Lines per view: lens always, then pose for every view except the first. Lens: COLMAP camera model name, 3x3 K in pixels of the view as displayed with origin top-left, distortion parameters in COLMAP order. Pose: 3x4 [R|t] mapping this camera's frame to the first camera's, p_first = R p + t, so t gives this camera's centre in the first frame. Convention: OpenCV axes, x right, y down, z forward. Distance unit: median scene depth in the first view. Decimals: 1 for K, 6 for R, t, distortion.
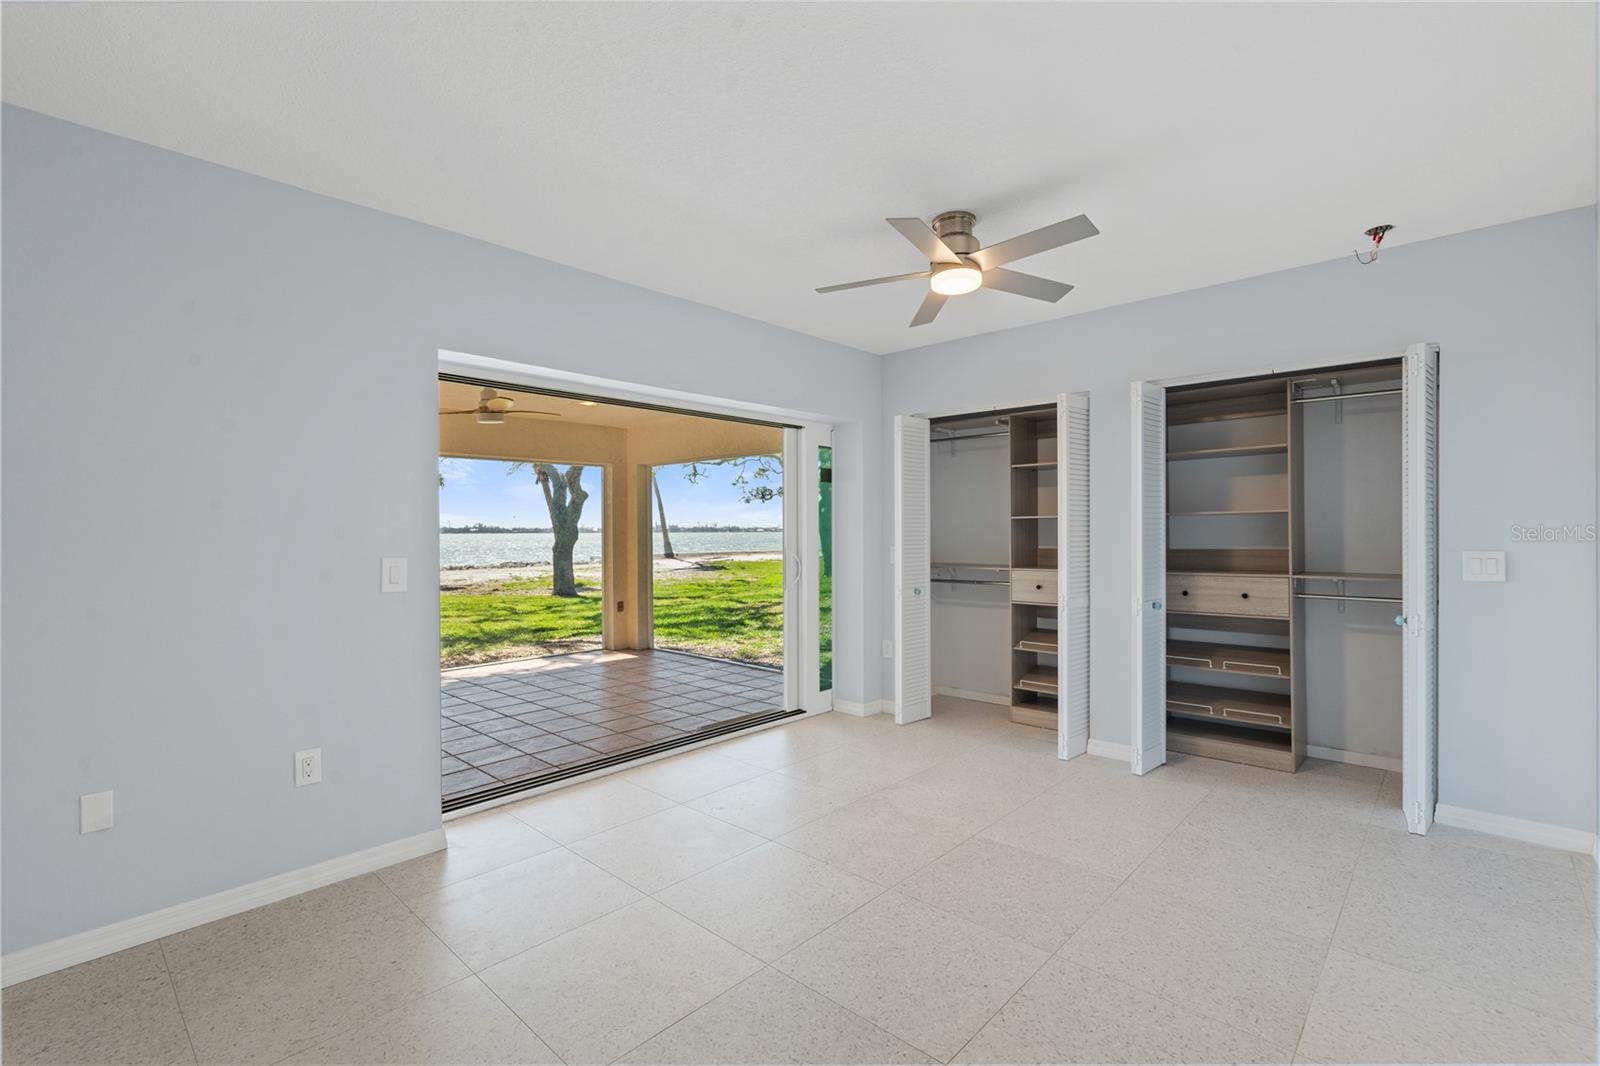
lens RADIAL K [[721.0, 0, 792.6], [0, 721.0, 533.9], [0, 0, 1]] dist [-0.006544, 0.001515]
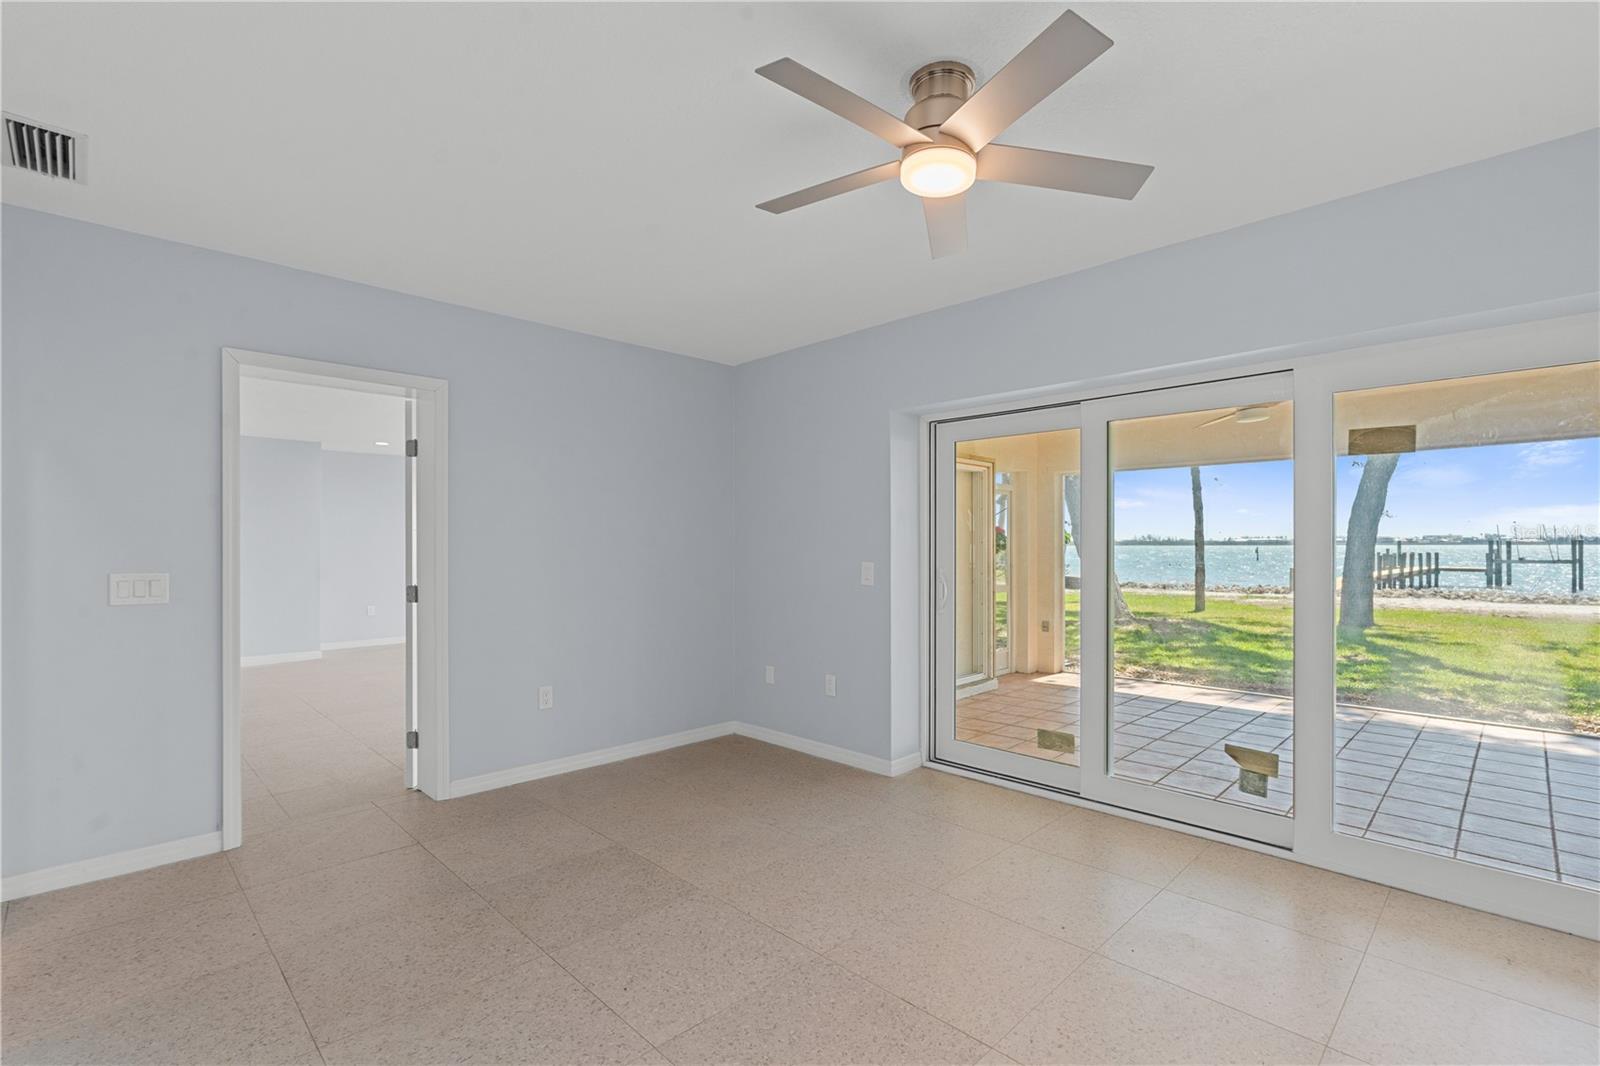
lens RADIAL K [[721.0, 0, 813.2], [0, 721.0, 549.1], [0, 0, 1]] dist [-0.006544, 0.001515]
pose [[-0.024932, 0.010211, -0.999637, 0.561944], [-0.003175, 0.999942, 0.010294, -0.004619], [0.999684, 0.003431, -0.024898, 0.566583]]
